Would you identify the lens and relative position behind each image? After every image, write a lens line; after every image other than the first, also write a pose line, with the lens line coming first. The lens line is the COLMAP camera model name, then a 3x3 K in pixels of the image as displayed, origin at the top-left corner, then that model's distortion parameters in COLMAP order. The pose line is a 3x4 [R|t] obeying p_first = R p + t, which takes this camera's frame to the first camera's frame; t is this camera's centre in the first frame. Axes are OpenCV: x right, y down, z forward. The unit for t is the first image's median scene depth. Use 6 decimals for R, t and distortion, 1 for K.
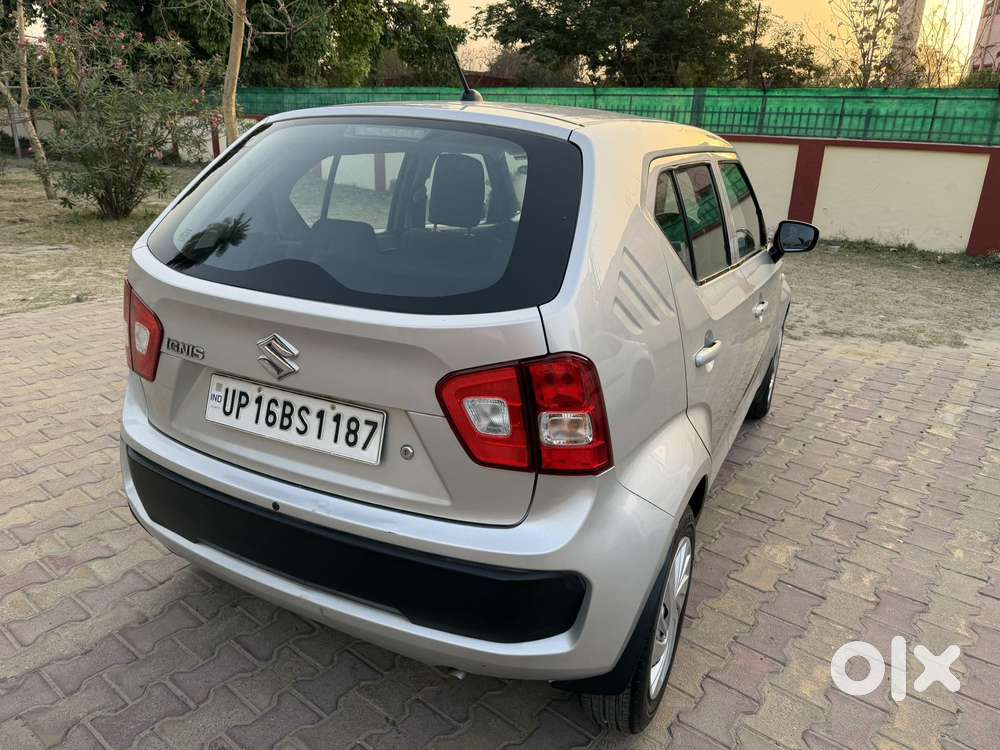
lens RADIAL K [[713.5, 0, 510.1], [0, 713.5, 372.3], [0, 0, 1]] dist [0.011375, -0.019871]
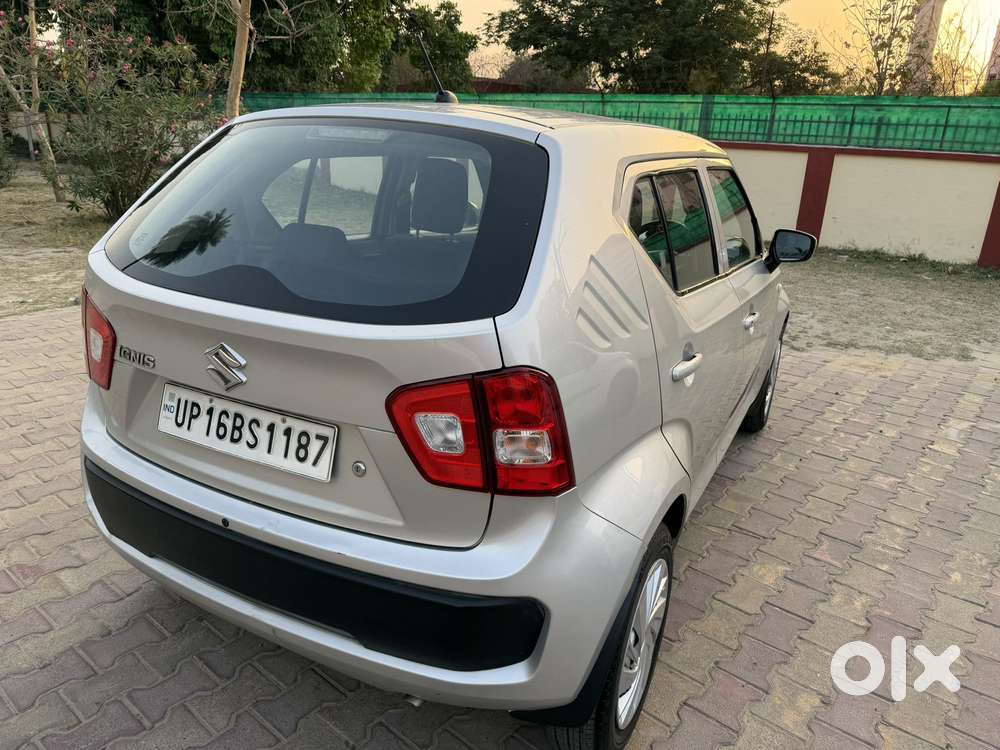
lens RADIAL K [[713.5, 0, 507.7], [0, 713.5, 376.2], [0, 0, 1]] dist [0.011375, -0.019871]
pose [[0.999787, 0.011779, -0.016974, 0.037622], [-0.011836, 0.999925, -0.003290, -0.005876], [0.016934, 0.003490, 0.999851, 0.027419]]
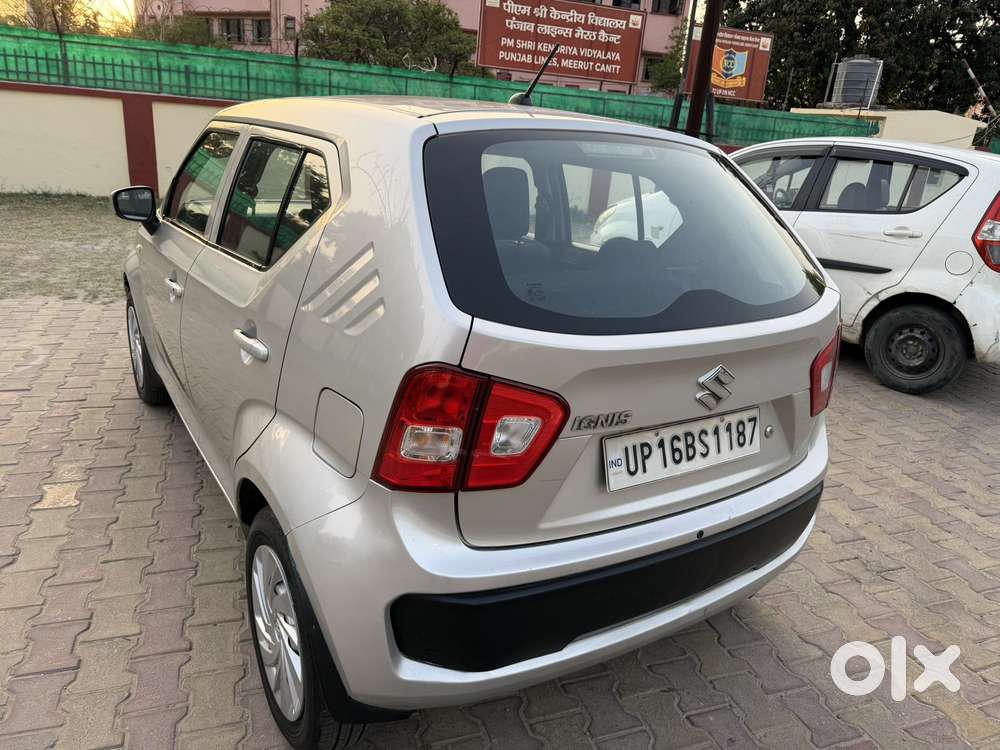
lens RADIAL K [[713.5, 0, 498.2], [0, 713.5, 375.4], [0, 0, 1]] dist [0.011375, -0.019871]
pose [[0.535879, -0.276282, 0.797811, -0.707491], [0.217189, 0.958253, 0.185960, -0.160084], [-0.815881, 0.073624, 0.573513, 0.369619]]
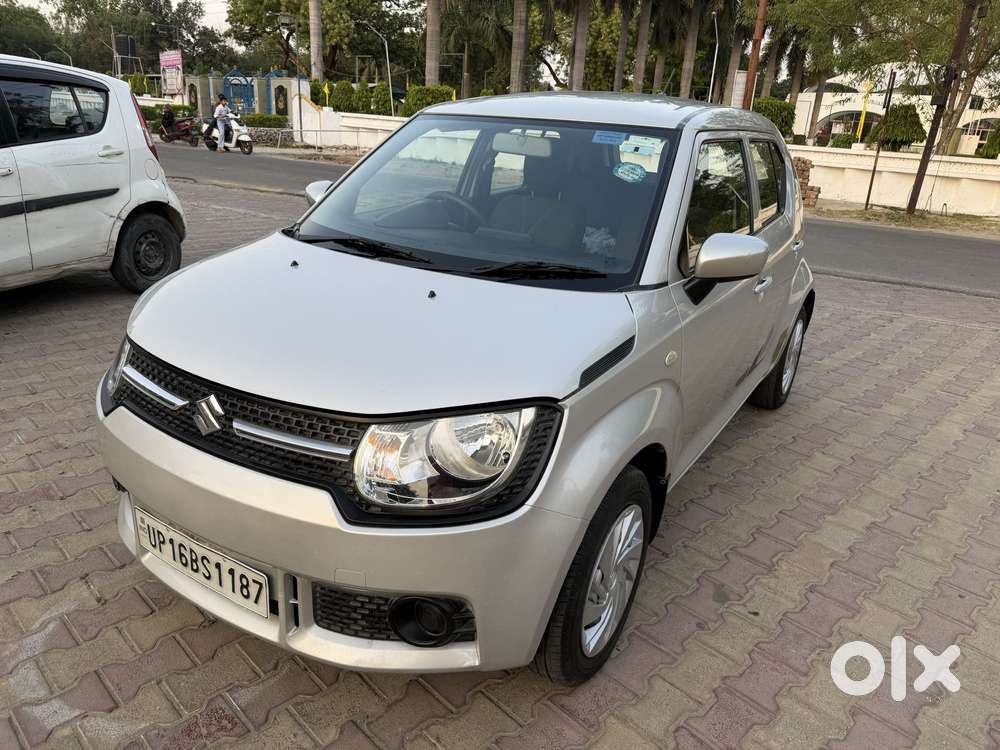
lens RADIAL K [[713.5, 0, 501.8], [0, 713.5, 378.5], [0, 0, 1]] dist [0.011375, -0.019871]
pose [[-0.987720, -0.136822, 0.075418, 0.089748], [-0.059015, 0.773721, 0.630772, -0.700408], [-0.144656, 0.618575, -0.772295, 2.111915]]
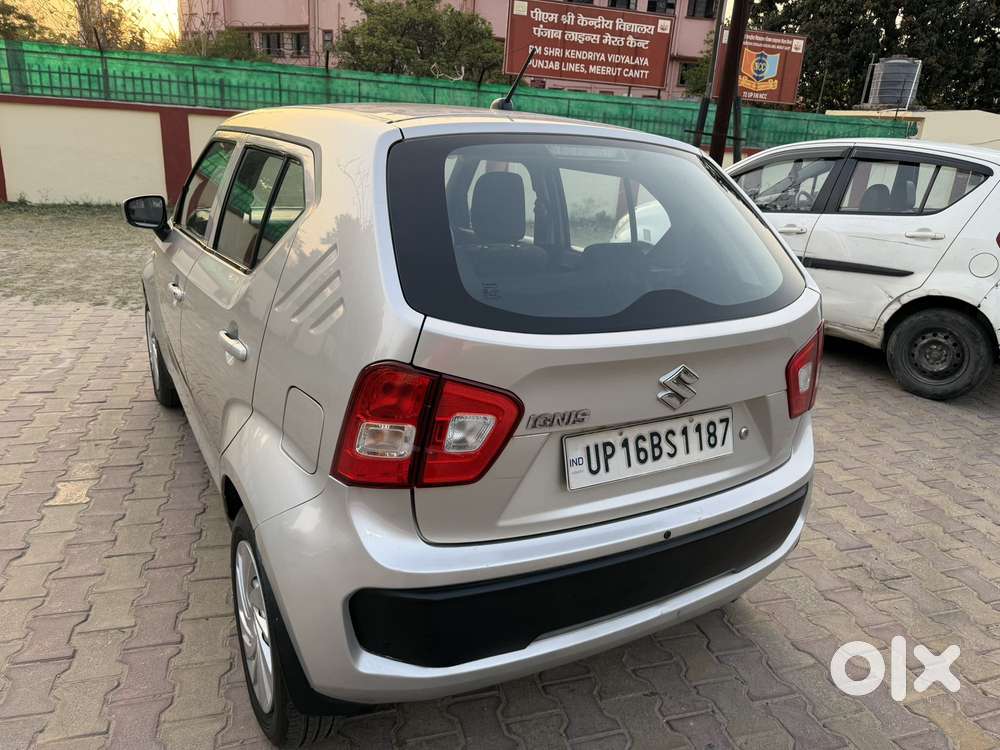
lens RADIAL K [[713.5, 0, 496.7], [0, 713.5, 373.7], [0, 0, 1]] dist [0.011375, -0.019871]
pose [[0.577639, -0.265748, 0.771823, -0.683412], [0.223937, 0.960837, 0.163232, -0.143505], [-0.784974, 0.078551, 0.614528, 0.320751]]
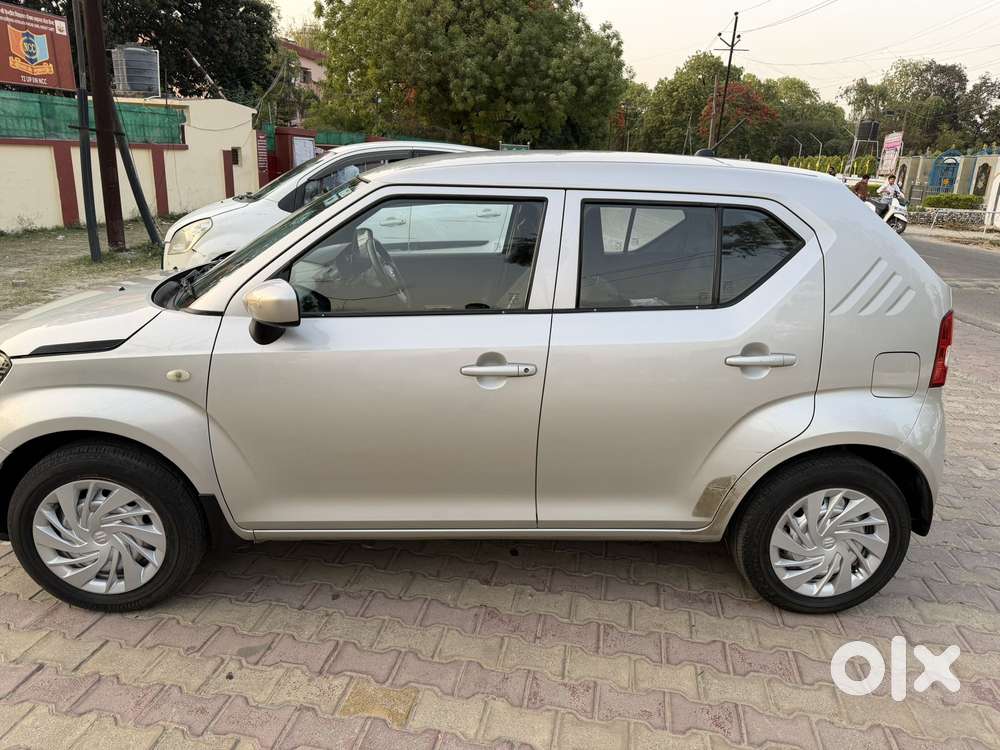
lens RADIAL K [[713.5, 0, 499.5], [0, 713.5, 375.6], [0, 0, 1]] dist [0.011375, -0.019871]
pose [[-0.457403, -0.317490, 0.830652, -0.857016], [0.229940, 0.860100, 0.455363, -0.556308], [-0.859017, 0.399284, -0.320409, 1.462534]]
